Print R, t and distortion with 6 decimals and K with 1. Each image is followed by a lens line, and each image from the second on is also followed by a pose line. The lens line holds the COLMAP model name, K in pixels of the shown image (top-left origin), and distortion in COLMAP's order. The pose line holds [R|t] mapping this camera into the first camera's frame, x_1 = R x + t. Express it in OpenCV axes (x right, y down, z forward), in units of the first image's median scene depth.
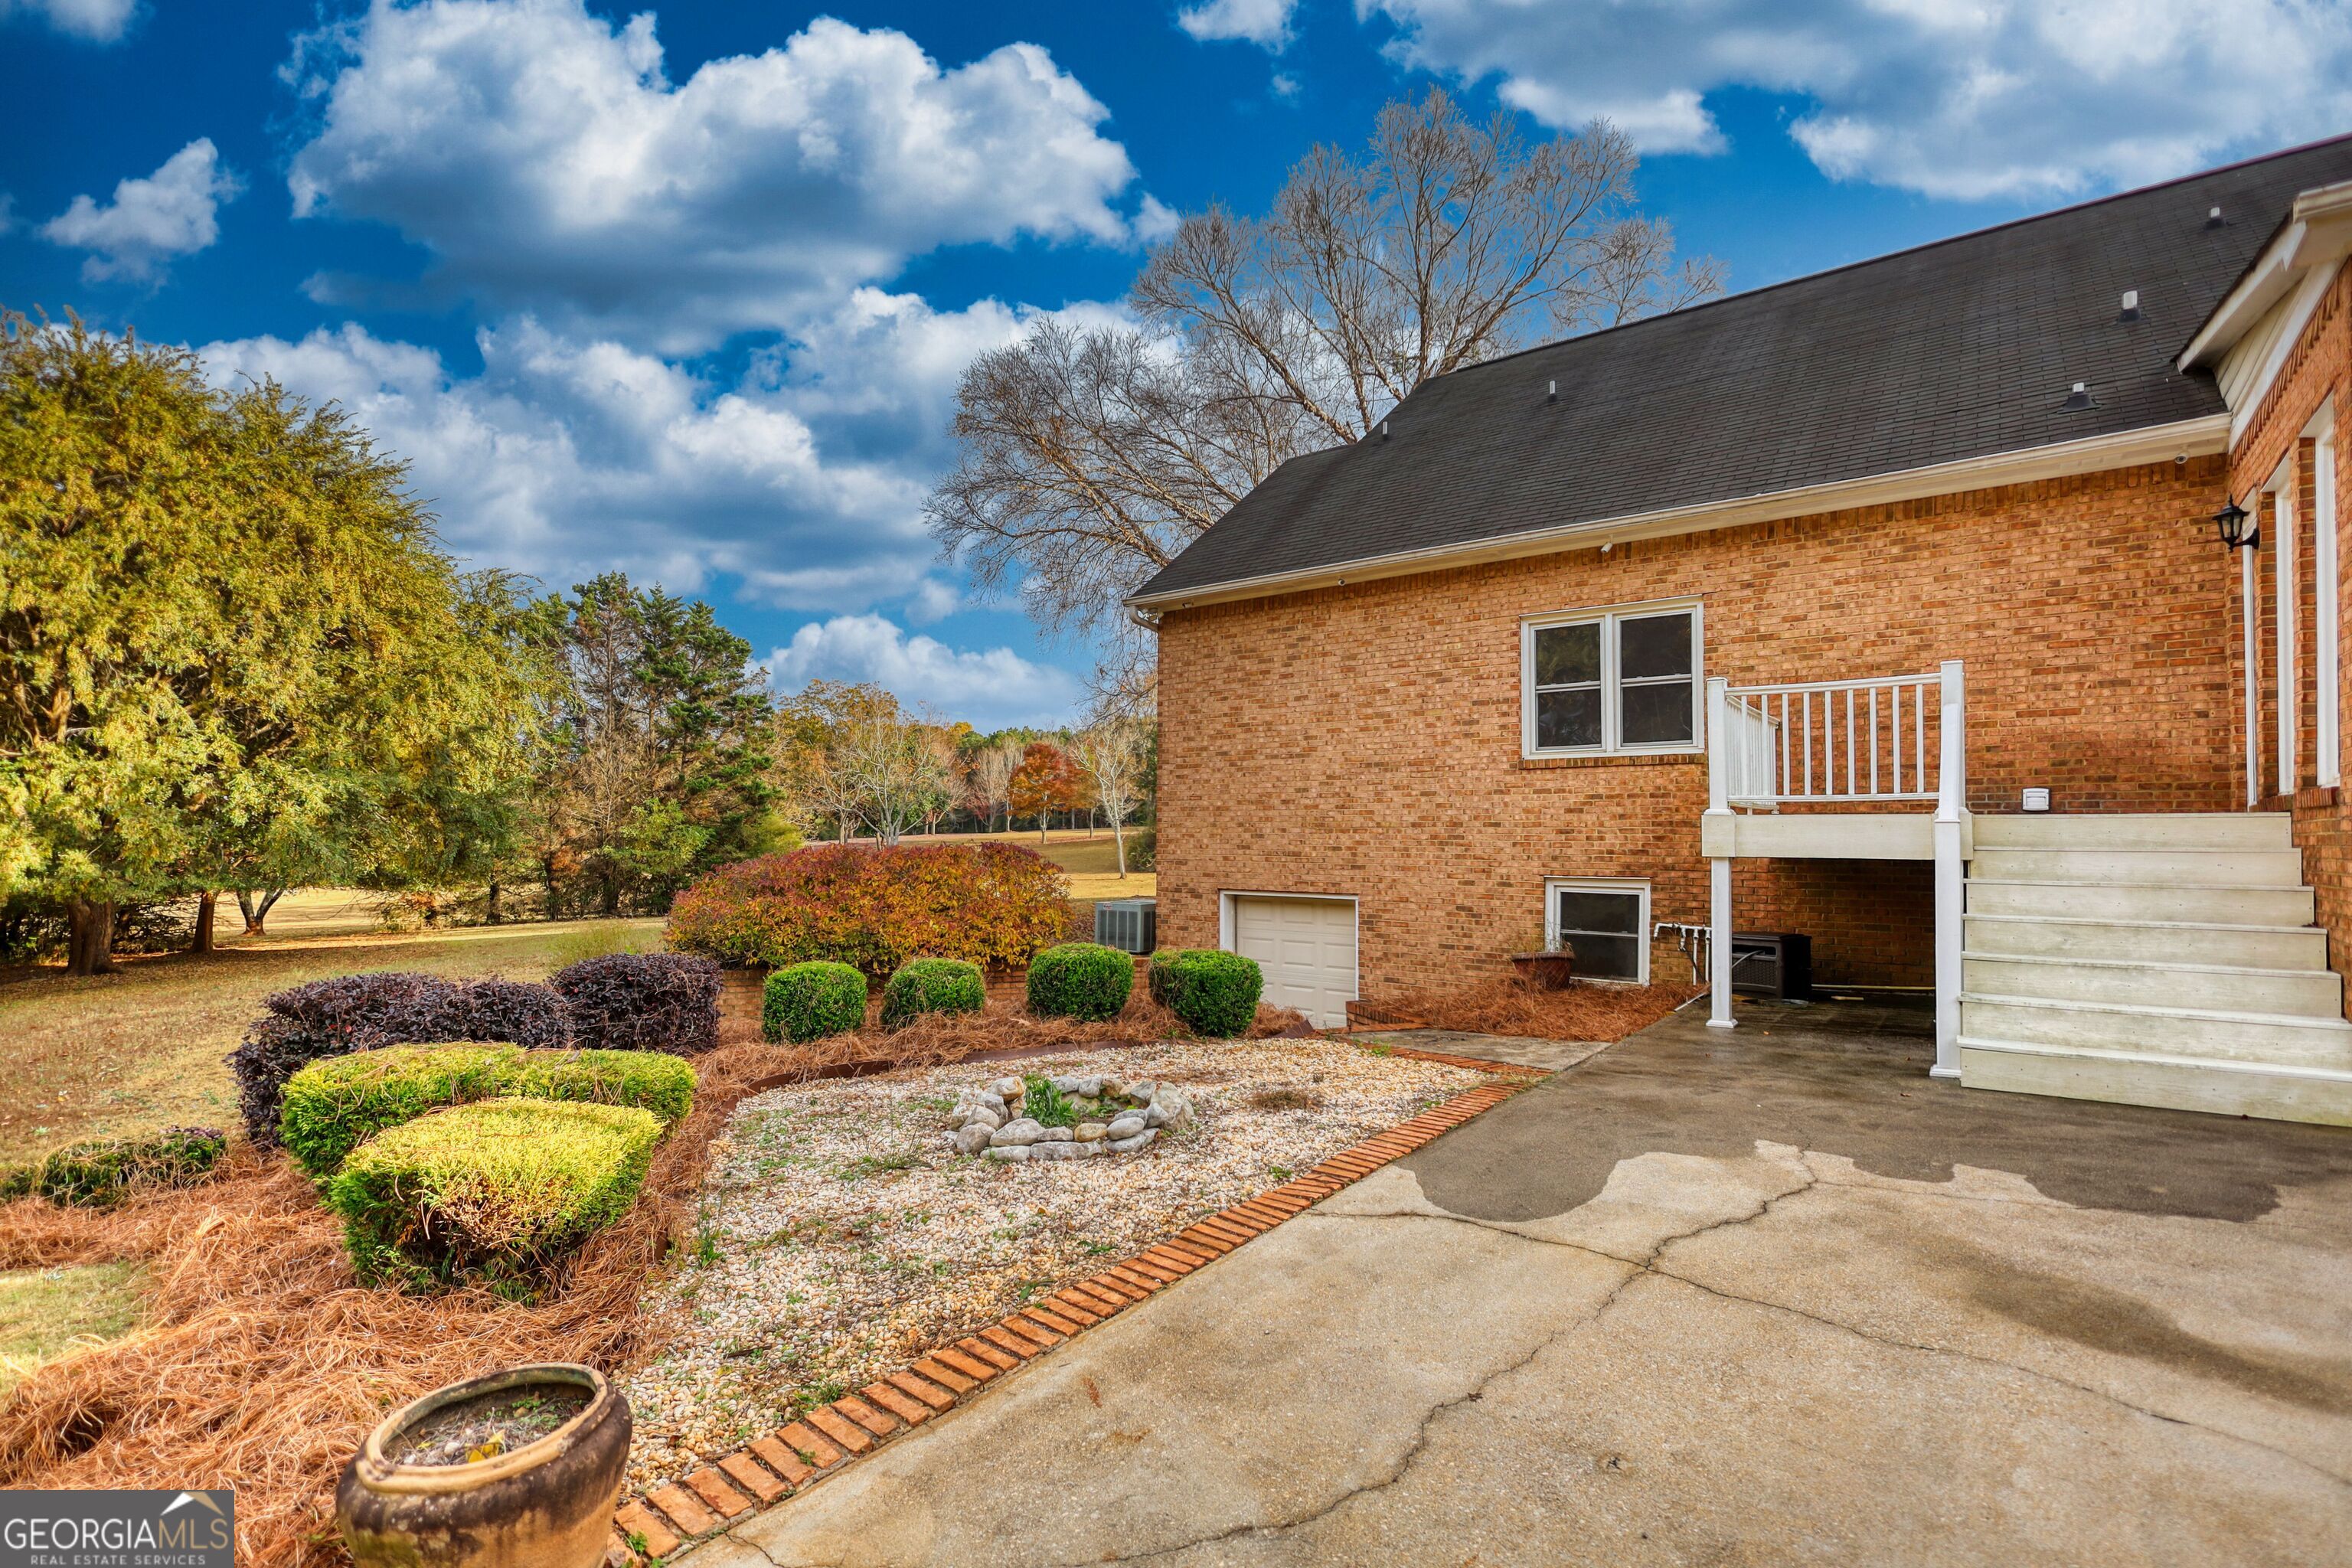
lens RADIAL K [[1103.6, 0, 1176.3], [0, 1103.6, 802.7], [0, 0, 1]] dist [-0.002513, 0.000727]
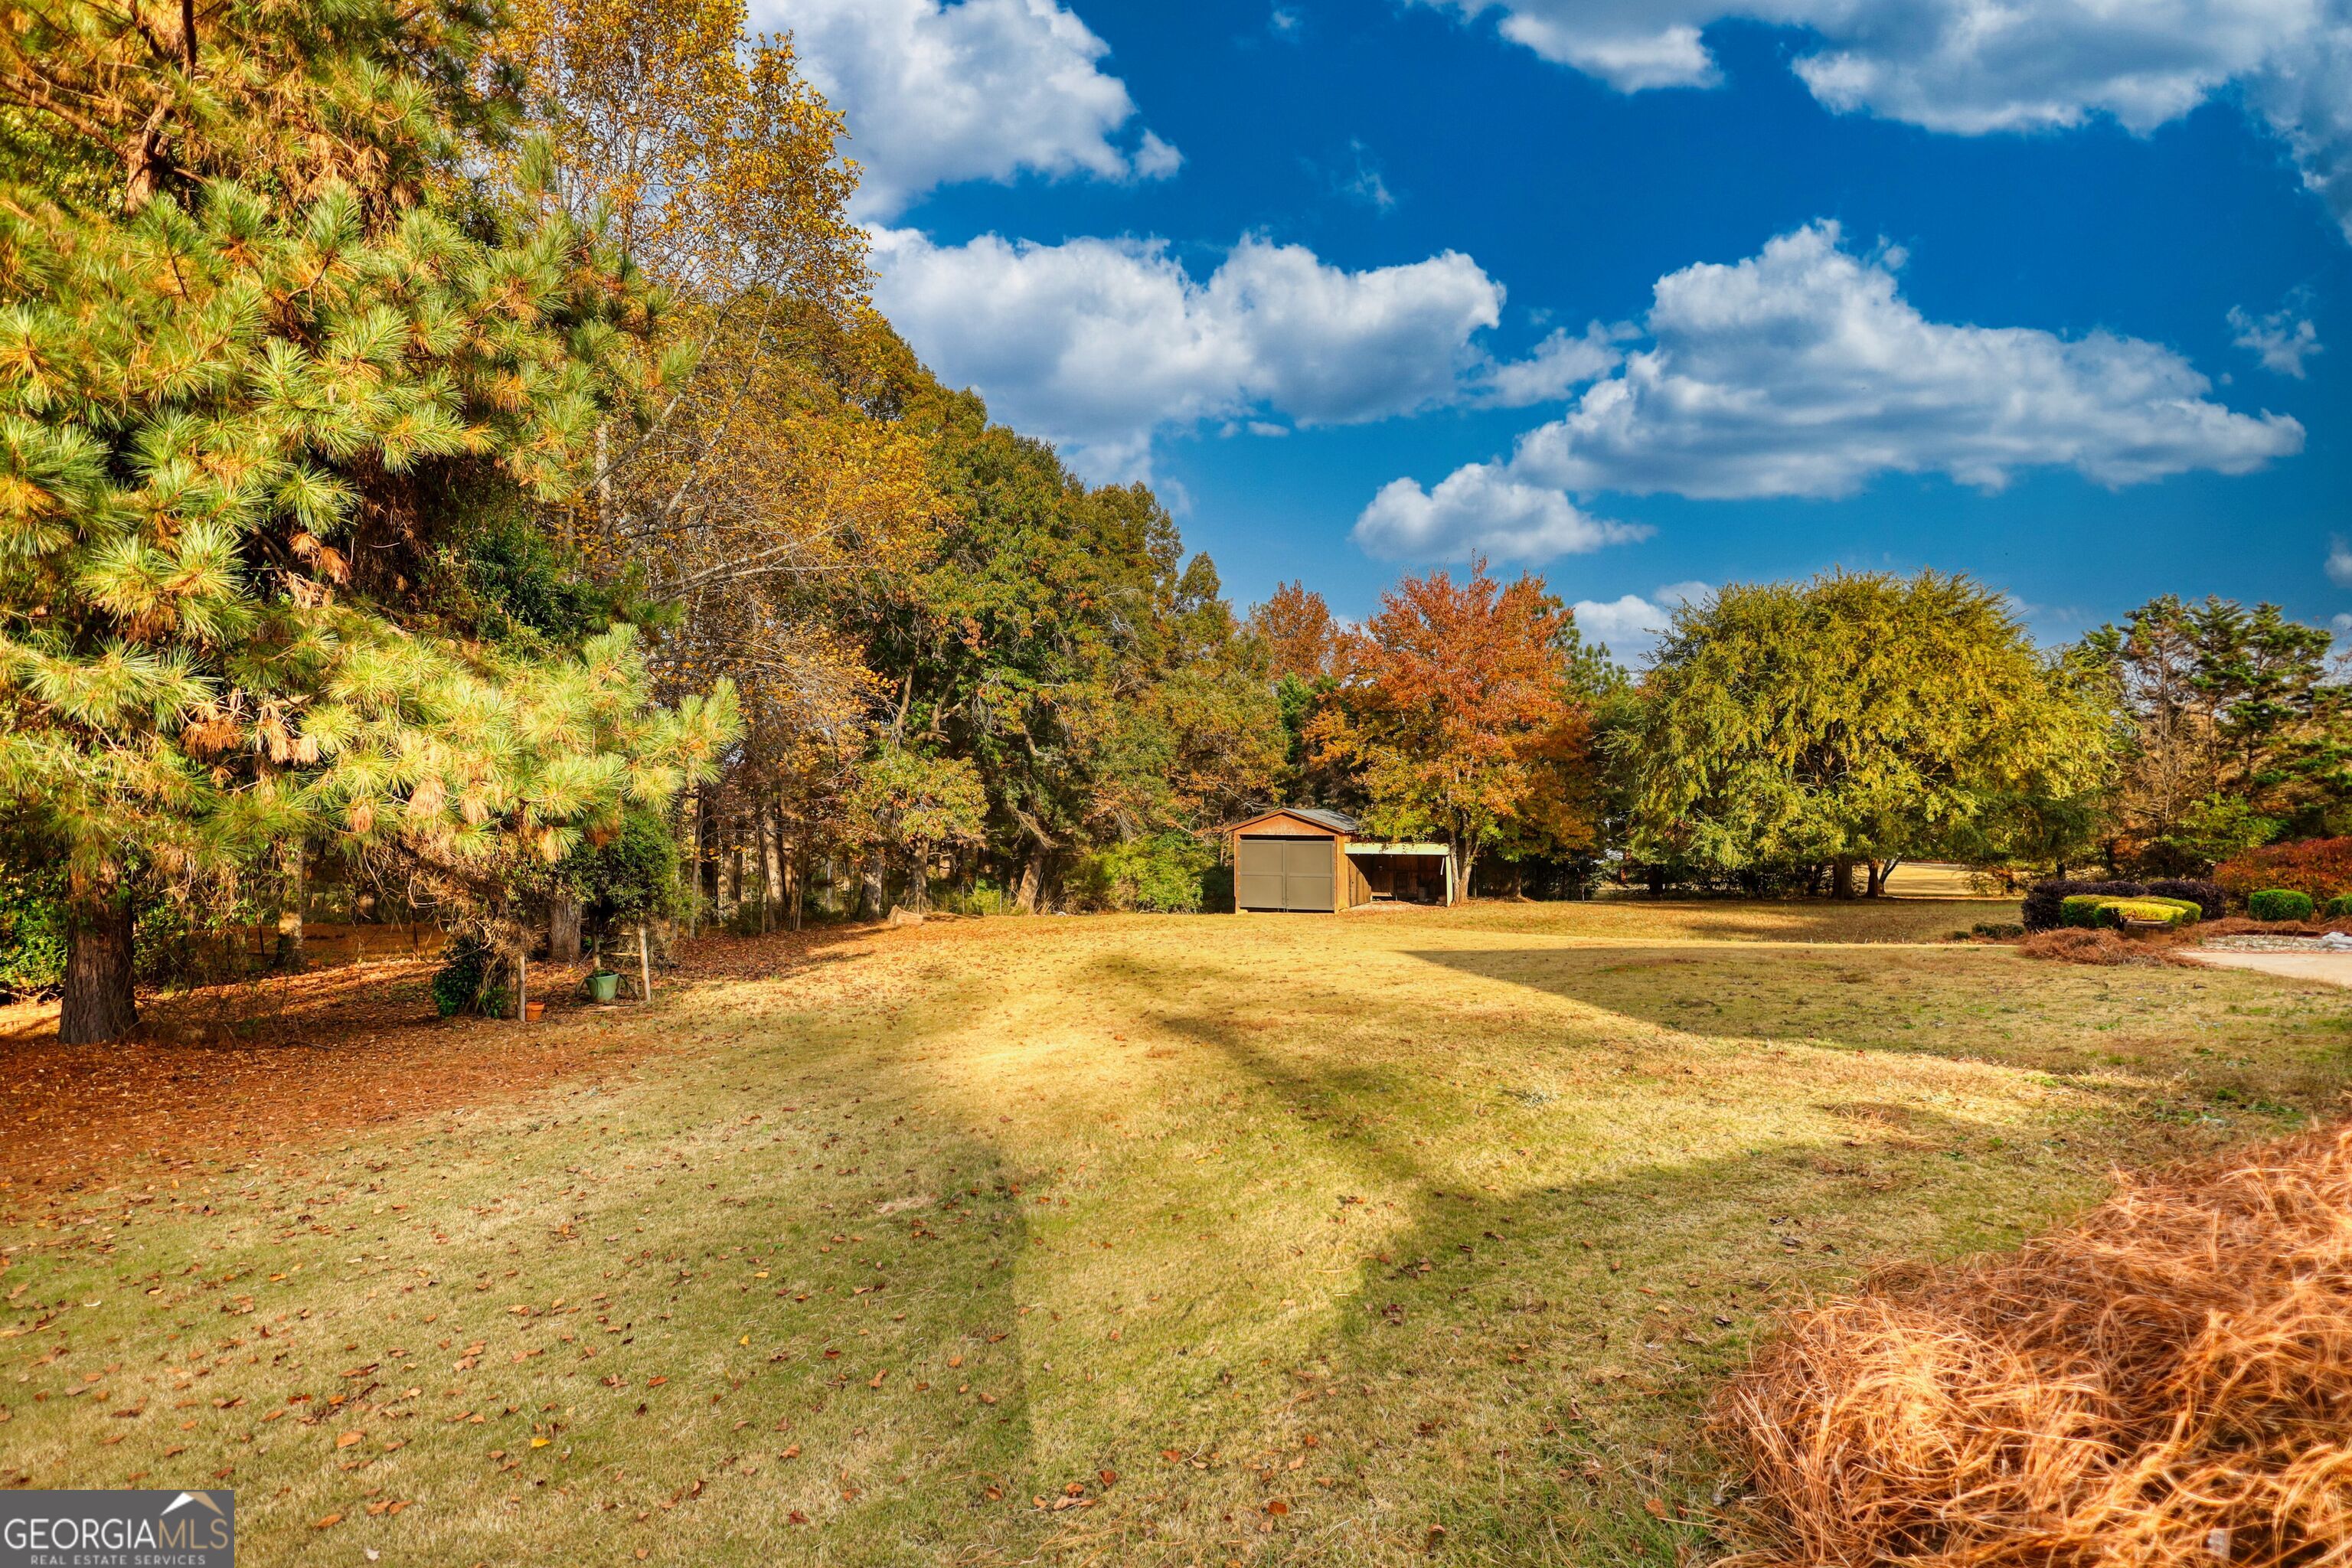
lens RADIAL K [[1103.6, 0, 1176.6], [0, 1103.6, 800.1], [0, 0, 1]] dist [-0.002513, 0.000727]
pose [[0.355130, -0.016245, -0.934676, 0.194672], [0.025860, 0.999637, -0.007549, -0.015521], [0.934459, -0.021490, 0.355422, -0.377284]]
